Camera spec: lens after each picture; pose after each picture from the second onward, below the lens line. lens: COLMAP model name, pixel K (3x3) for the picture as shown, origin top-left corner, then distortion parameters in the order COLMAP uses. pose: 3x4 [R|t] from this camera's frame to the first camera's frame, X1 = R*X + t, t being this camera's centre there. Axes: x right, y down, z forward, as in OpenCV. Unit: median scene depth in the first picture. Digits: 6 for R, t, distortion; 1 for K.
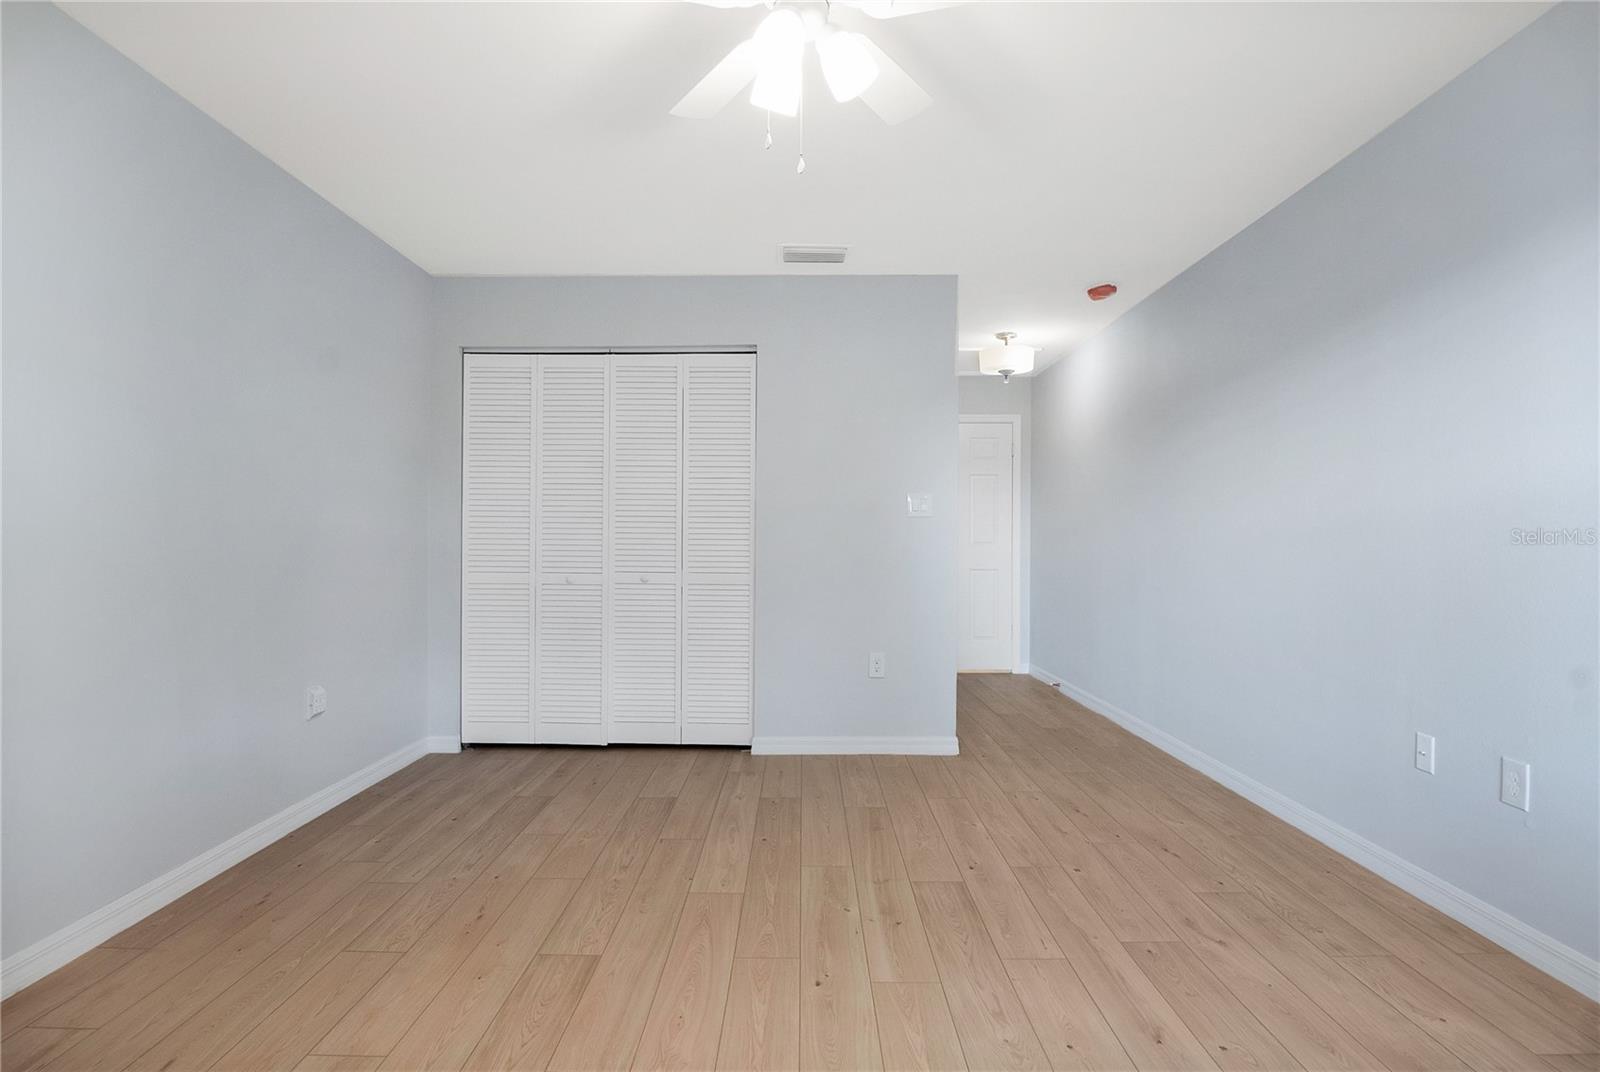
lens RADIAL K [[781.8, 0, 796.2], [0, 781.8, 539.9], [0, 0, 1]] dist [-0.013043, -0.000994]
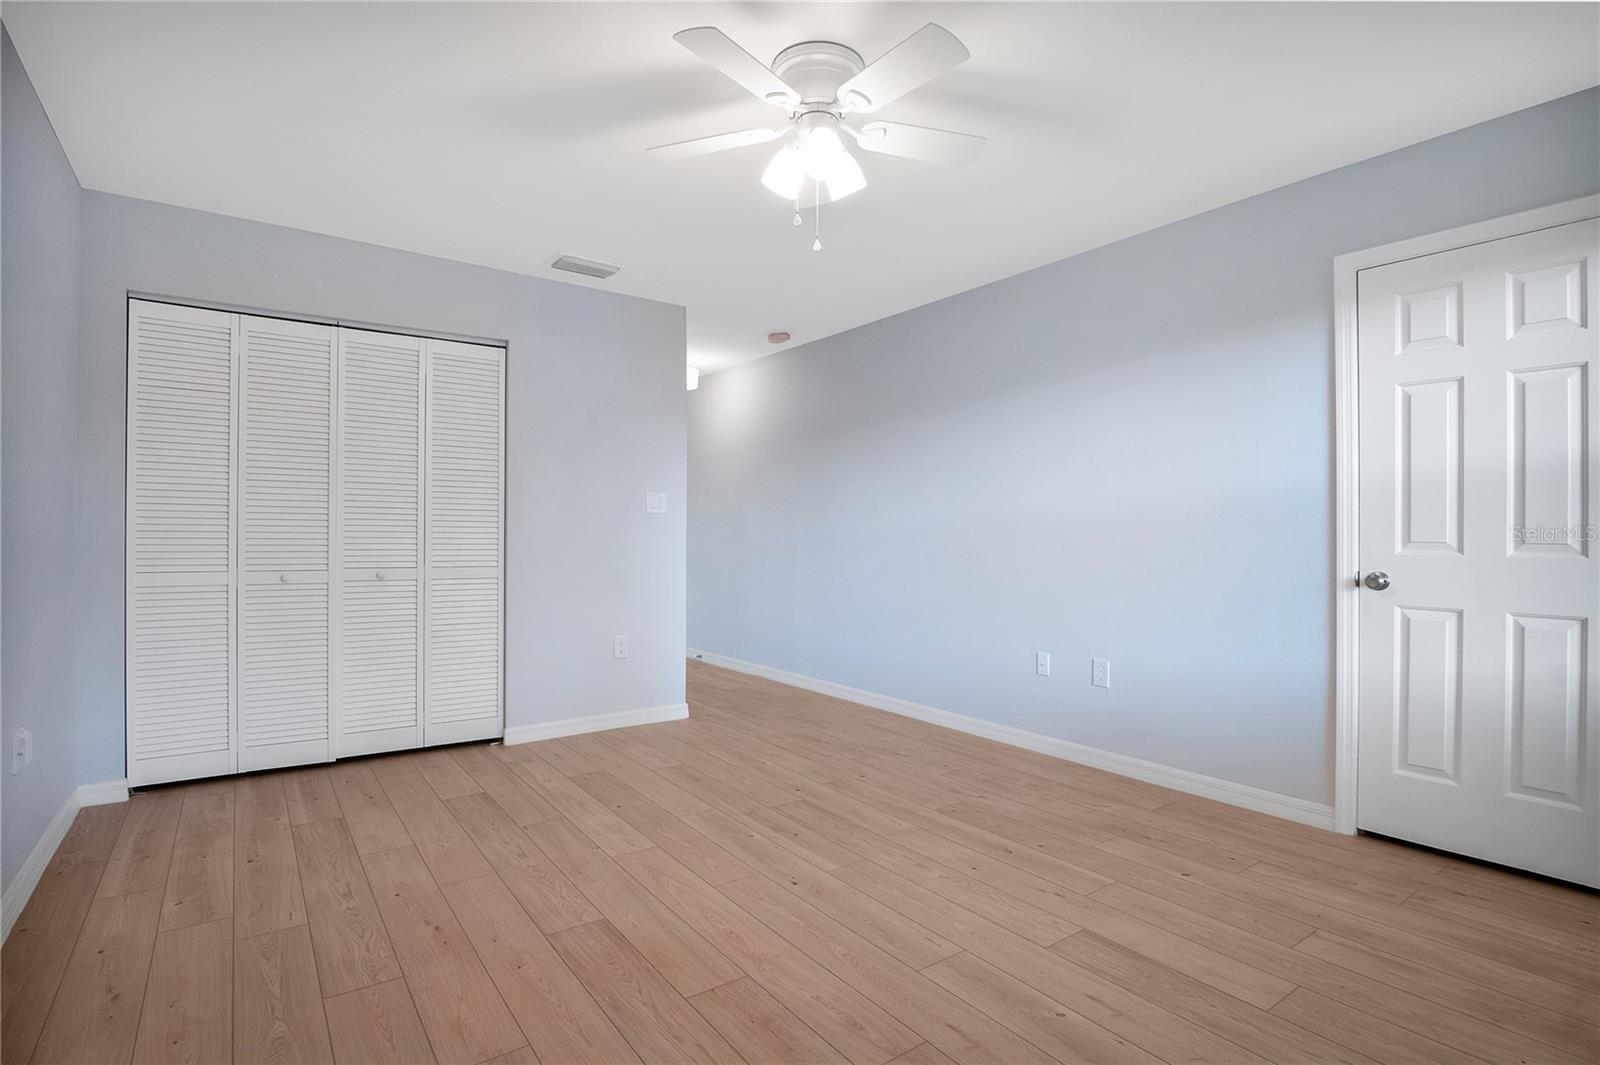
lens RADIAL K [[771.9, 0, 734.7], [0, 771.9, 535.6], [0, 0, 1]] dist [-0.009338, -0.000887]
pose [[0.827820, 0.000365, 0.560994, -0.431562], [-0.002240, 0.999994, 0.002655, -0.000331], [-0.560989, -0.003455, 0.827816, 0.008505]]
